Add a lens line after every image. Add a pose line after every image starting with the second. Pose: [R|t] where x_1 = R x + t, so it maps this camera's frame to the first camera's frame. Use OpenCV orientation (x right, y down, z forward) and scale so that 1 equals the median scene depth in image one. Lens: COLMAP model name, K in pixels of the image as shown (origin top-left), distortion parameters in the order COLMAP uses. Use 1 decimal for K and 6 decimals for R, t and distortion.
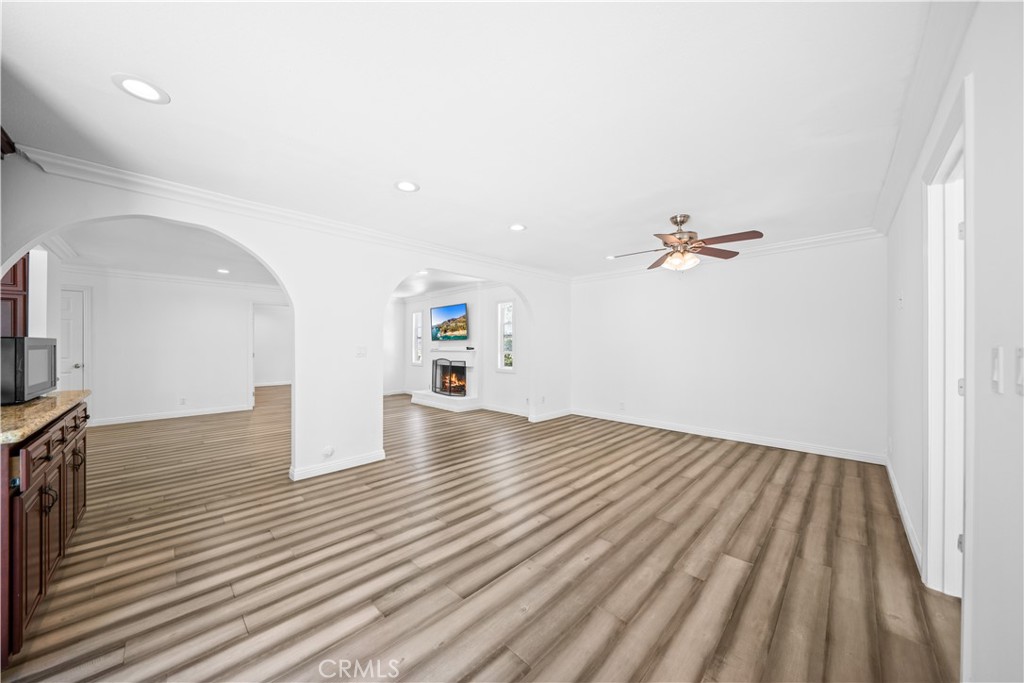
lens RADIAL K [[347.9, 0, 508.6], [0, 347.9, 346.2], [0, 0, 1]] dist [0.000845, 0.000066]
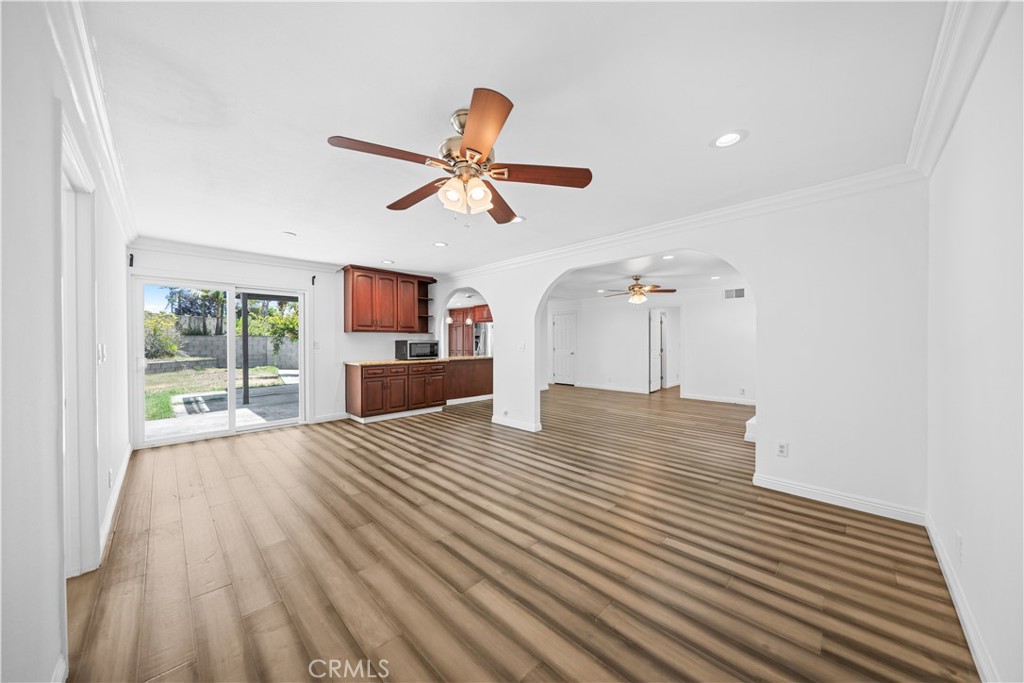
lens RADIAL K [[347.9, 0, 508.0], [0, 347.9, 342.5], [0, 0, 1]] dist [0.000845, 0.000066]
pose [[-0.010406, -0.001880, -0.999944, 1.148032], [0.000629, 0.999998, -0.001886, 0.000341], [0.999946, -0.000649, -0.010405, 1.154873]]
